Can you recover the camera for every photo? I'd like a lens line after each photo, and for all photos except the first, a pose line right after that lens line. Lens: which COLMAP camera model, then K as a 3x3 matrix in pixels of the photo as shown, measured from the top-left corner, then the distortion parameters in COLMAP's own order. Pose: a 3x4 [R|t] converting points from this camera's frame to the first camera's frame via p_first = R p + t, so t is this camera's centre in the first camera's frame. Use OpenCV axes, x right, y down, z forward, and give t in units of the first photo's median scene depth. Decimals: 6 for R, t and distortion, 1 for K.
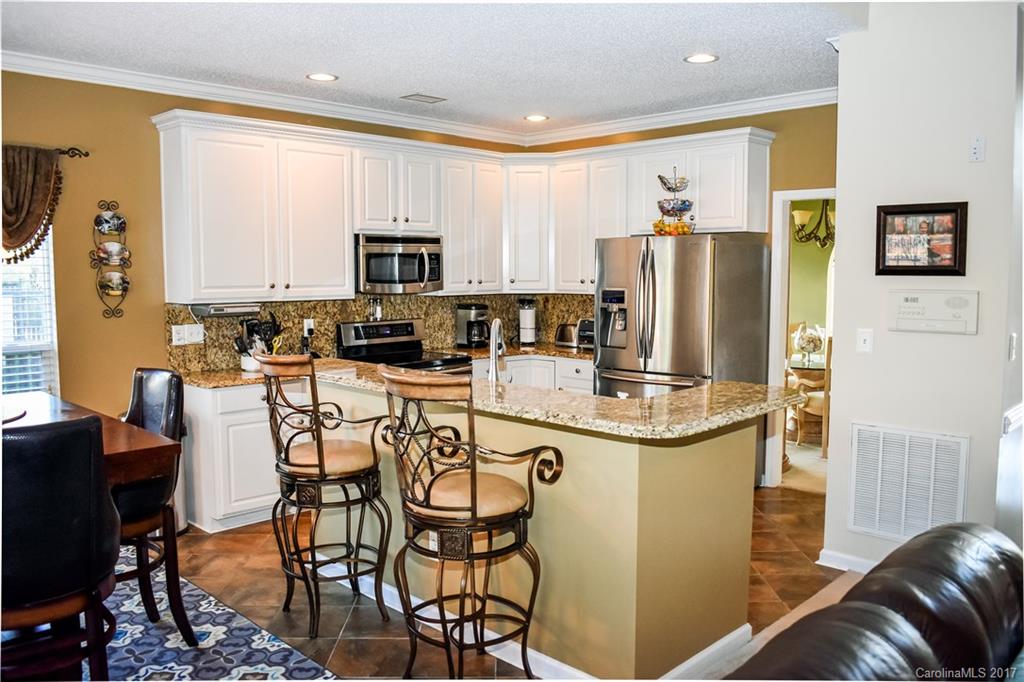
lens RADIAL K [[796.6, 0, 514.2], [0, 796.6, 342.0], [0, 0, 1]] dist [-0.069320, 0.003471]
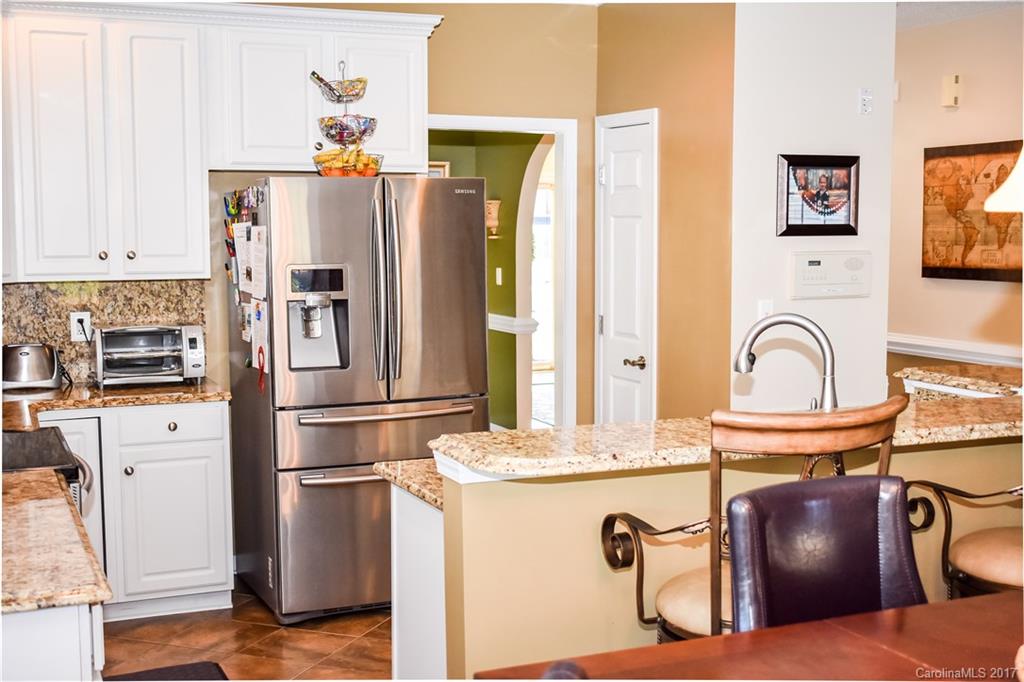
lens RADIAL K [[1330.6, 0, 513.6], [0, 1330.6, 342.4], [0, 0, 1]] dist [0.000405, 0.000000]
pose [[0.382260, -0.079893, 0.920595, -1.030984], [0.086204, 0.994994, 0.050555, -0.070720], [-0.920025, 0.060034, 0.387233, 0.742354]]
